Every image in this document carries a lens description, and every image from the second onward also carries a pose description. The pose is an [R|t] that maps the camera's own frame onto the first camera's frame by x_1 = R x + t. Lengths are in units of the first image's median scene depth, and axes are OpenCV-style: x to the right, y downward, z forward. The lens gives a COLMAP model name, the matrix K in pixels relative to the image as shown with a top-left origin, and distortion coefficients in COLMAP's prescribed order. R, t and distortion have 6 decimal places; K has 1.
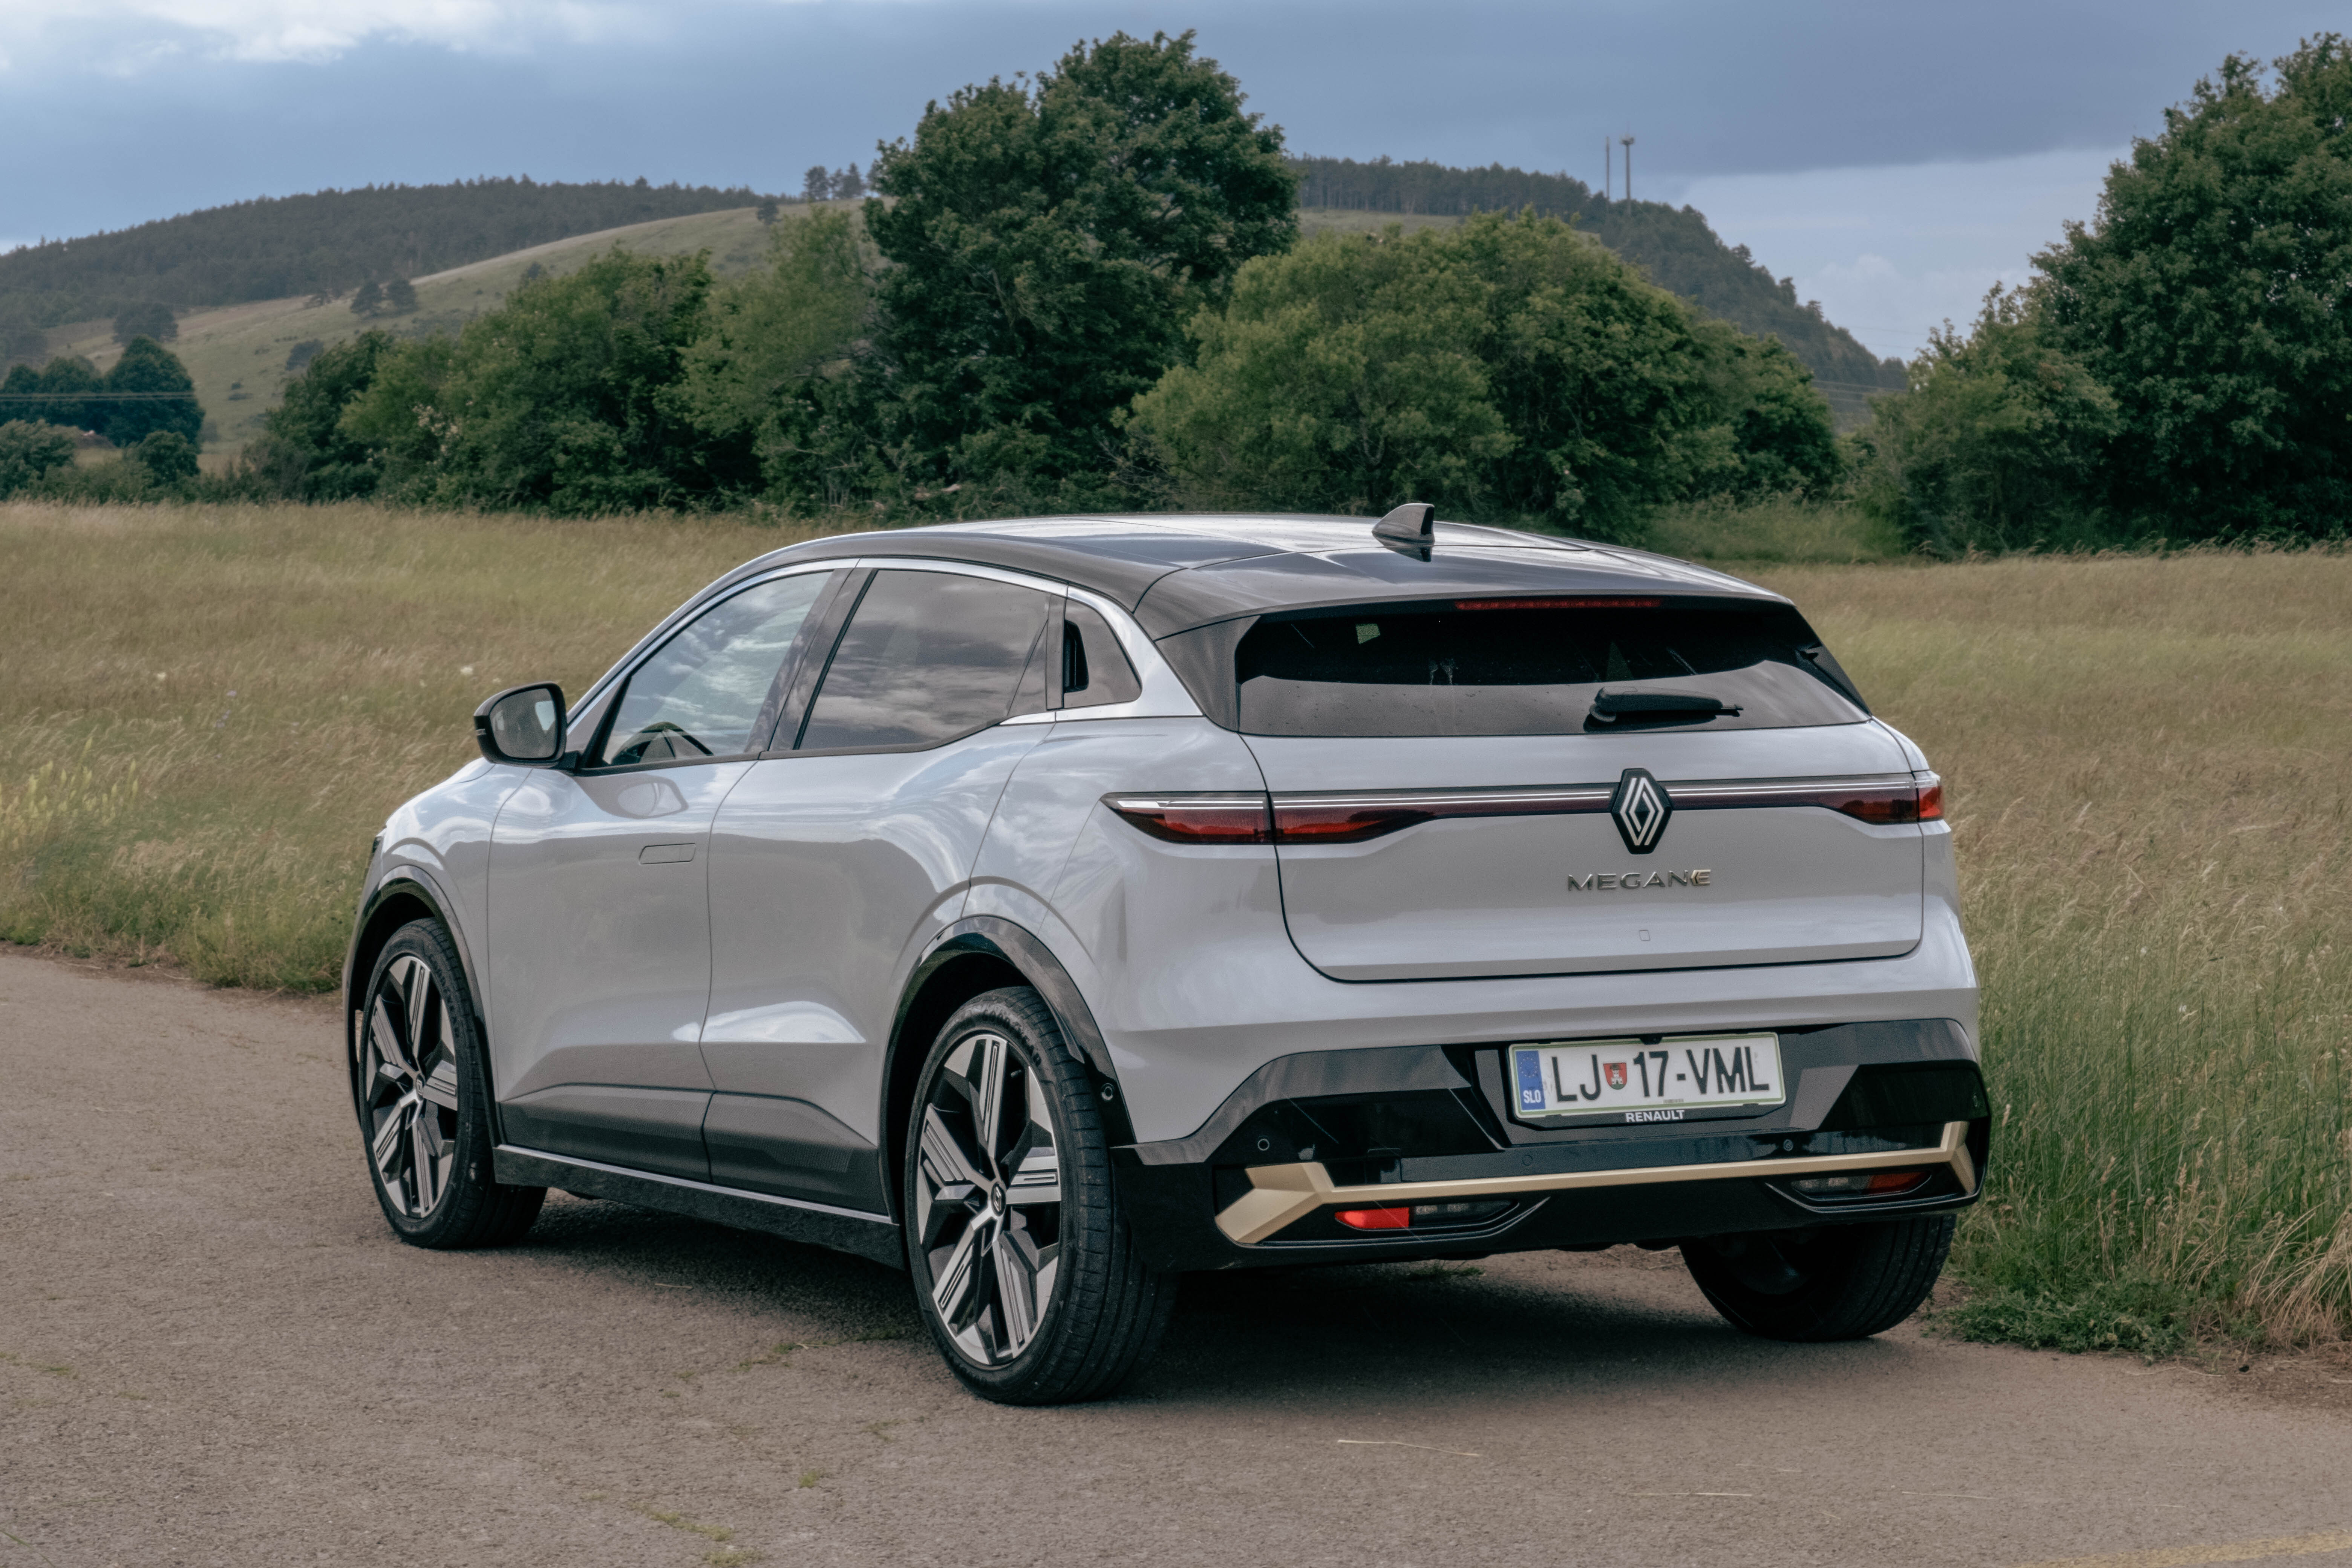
lens RADIAL K [[6092.6, 0, 1176.0], [0, 6092.6, 784.0], [0, 0, 1]] dist [0.611588, -10.656452]
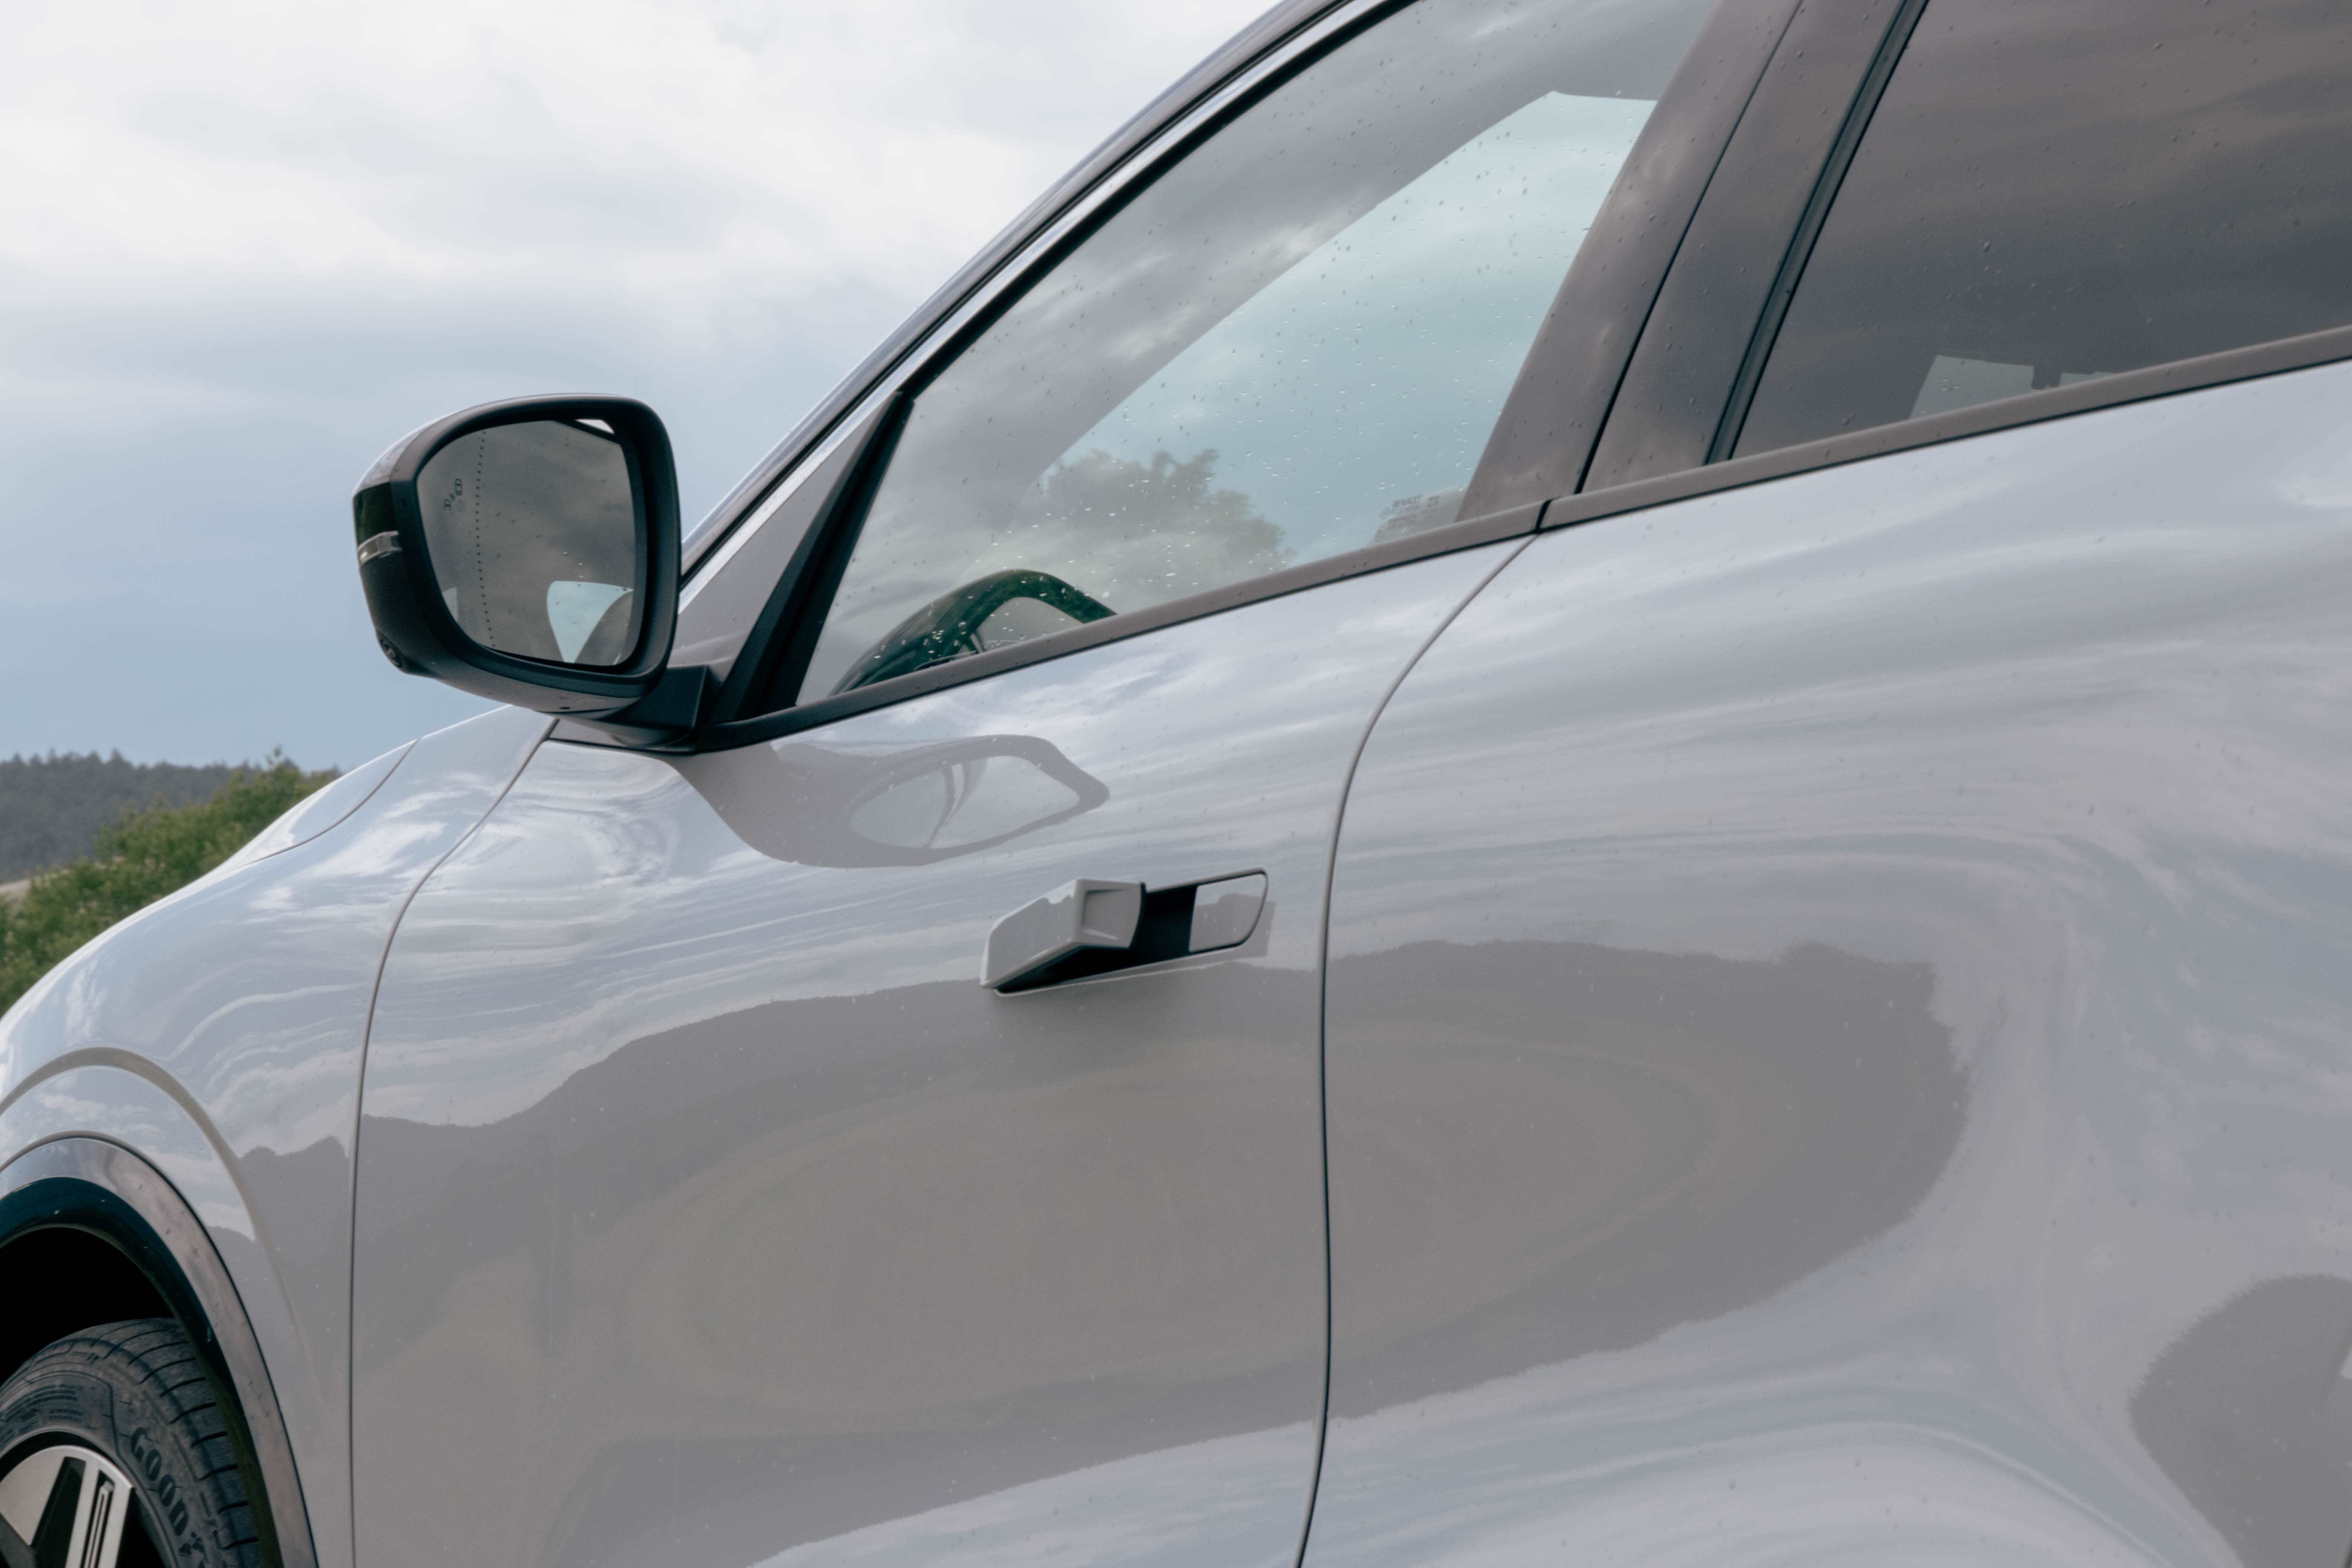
lens RADIAL K [[8792.0, 0, 1176.0], [0, 8792.0, 784.0], [0, 0, 1]] dist [-0.088706, -3.132738]
pose [[0.999429, 0.029240, 0.016934, -0.084170], [-0.027260, 0.993861, -0.107225, 0.042914], [-0.019966, 0.106702, 0.994091, 0.610369]]
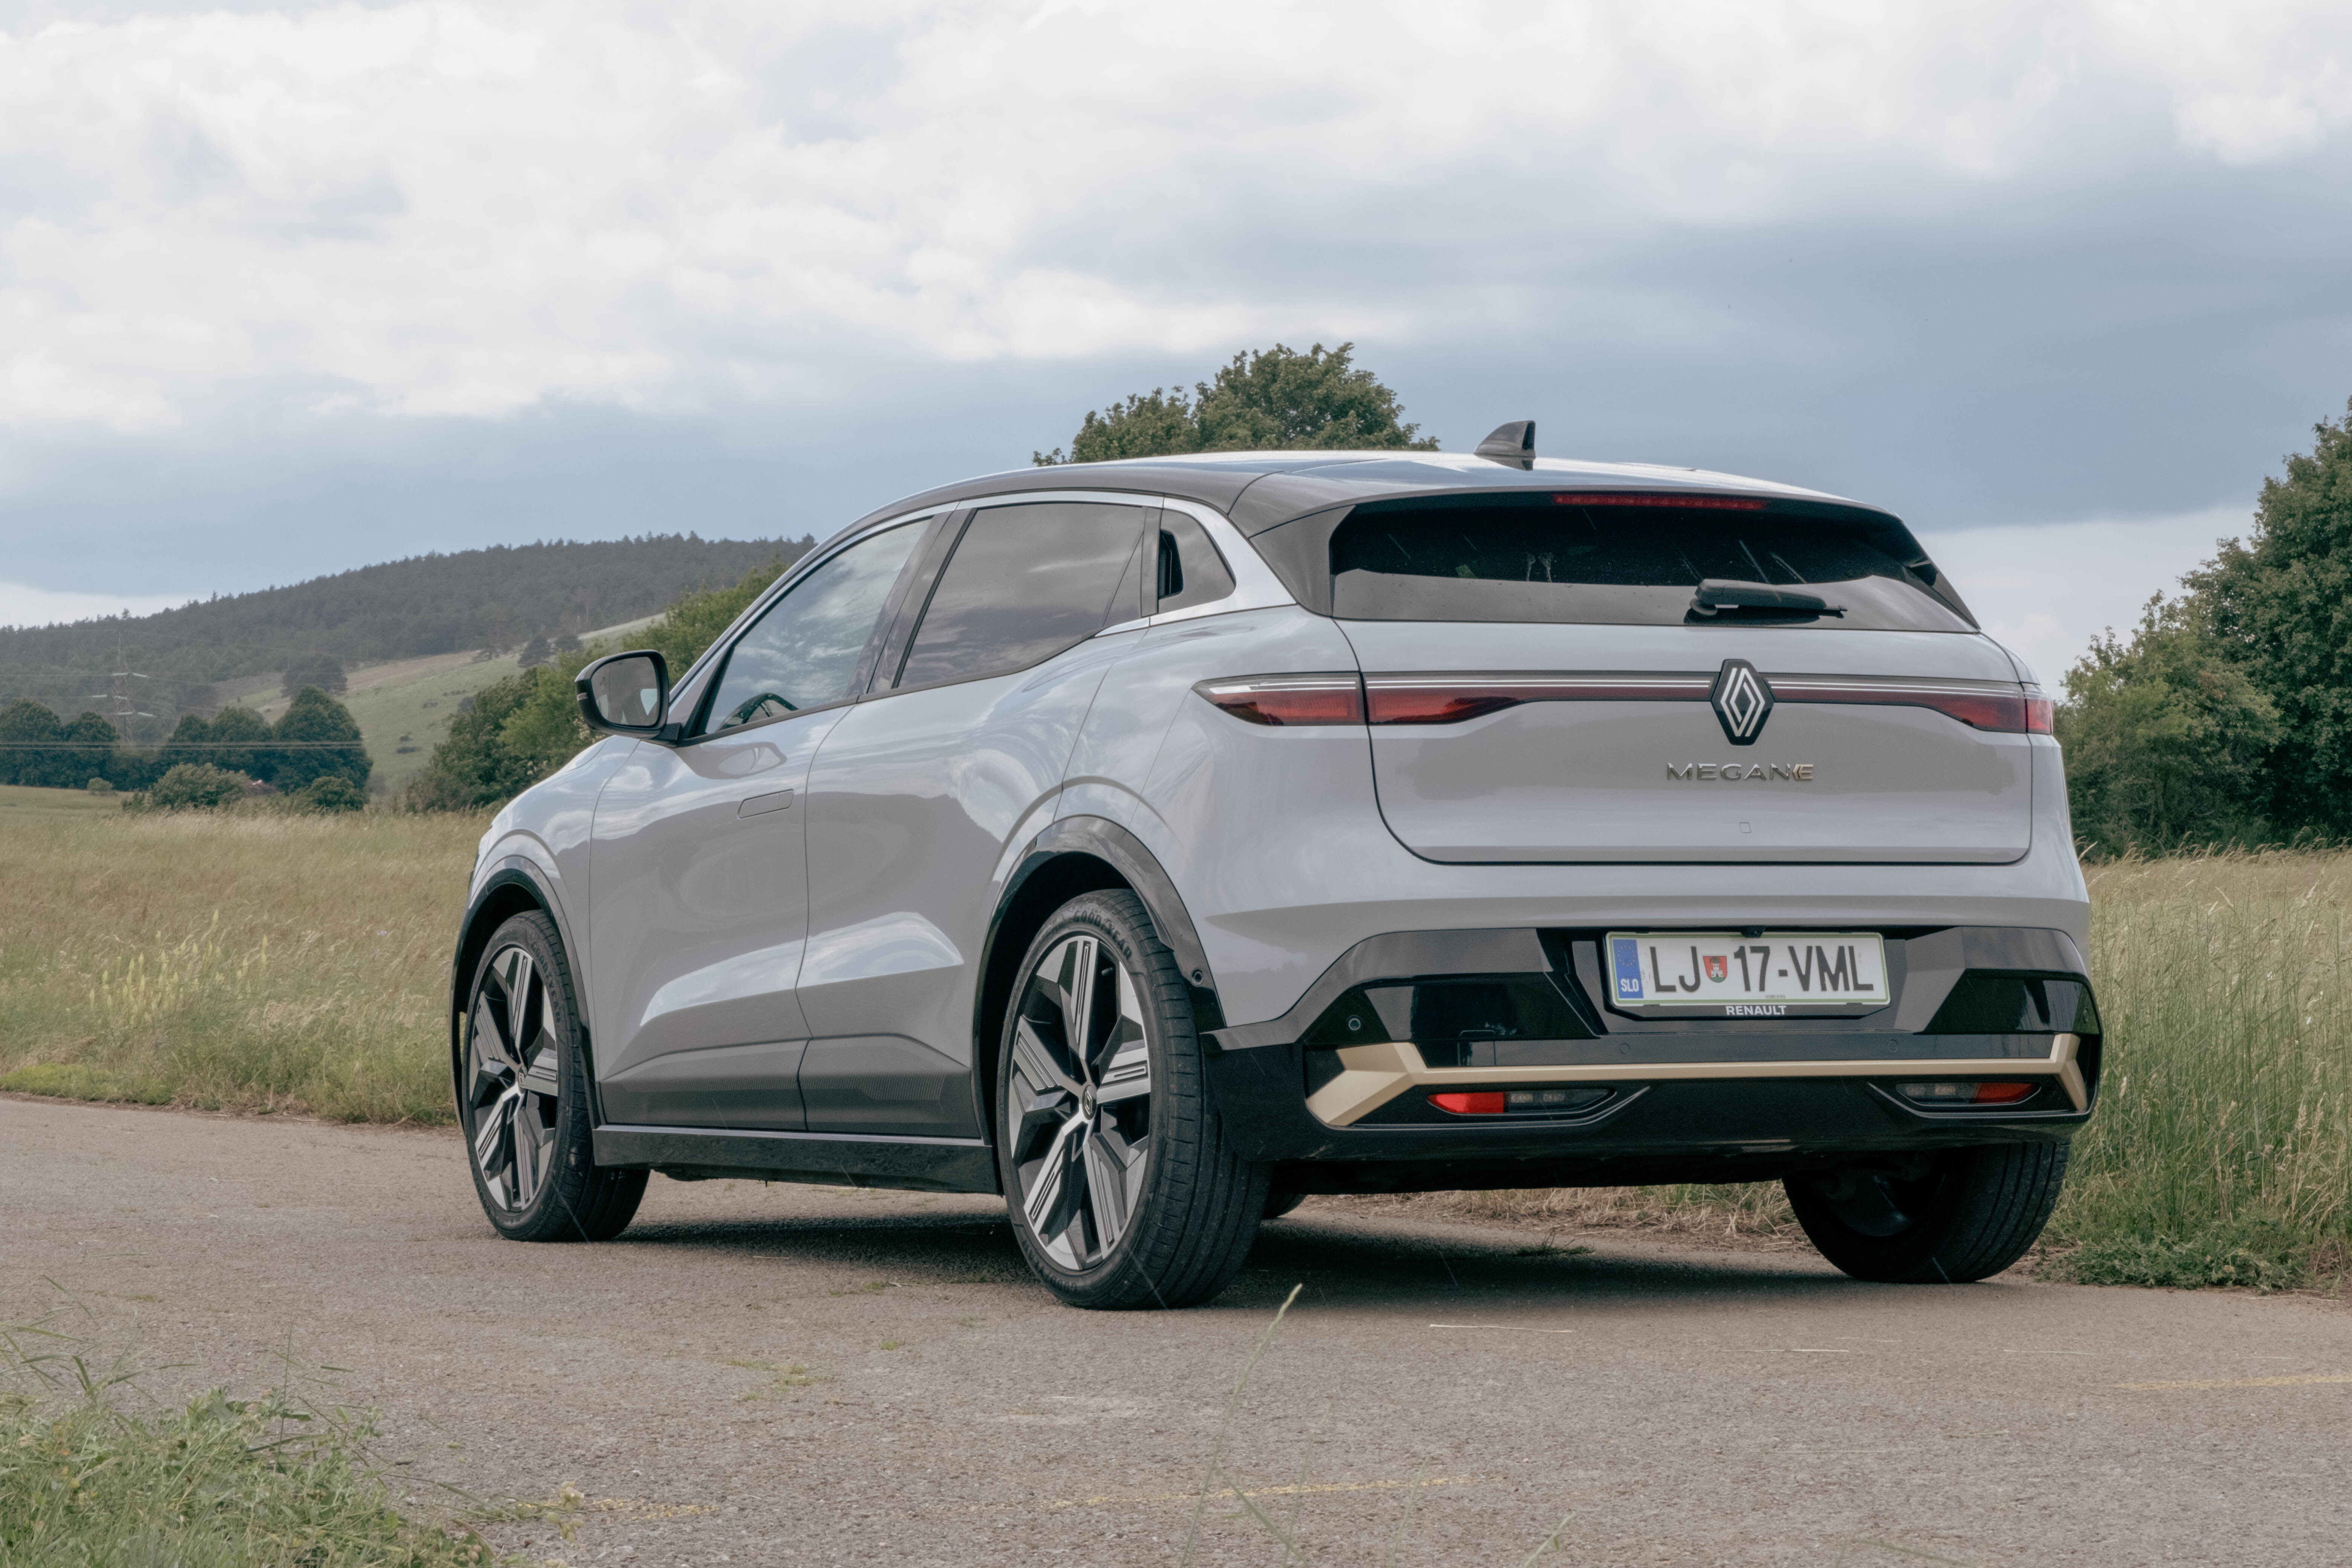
lens RADIAL K [[6092.6, 0, 1176.0], [0, 6092.6, 784.0], [0, 0, 1]] dist [0.611588, -10.656452]
pose [[0.999620, 0.002278, -0.027483, 0.010238], [-0.004009, 0.997999, -0.063097, 0.067849], [0.027284, 0.063183, 0.997629, 0.012101]]
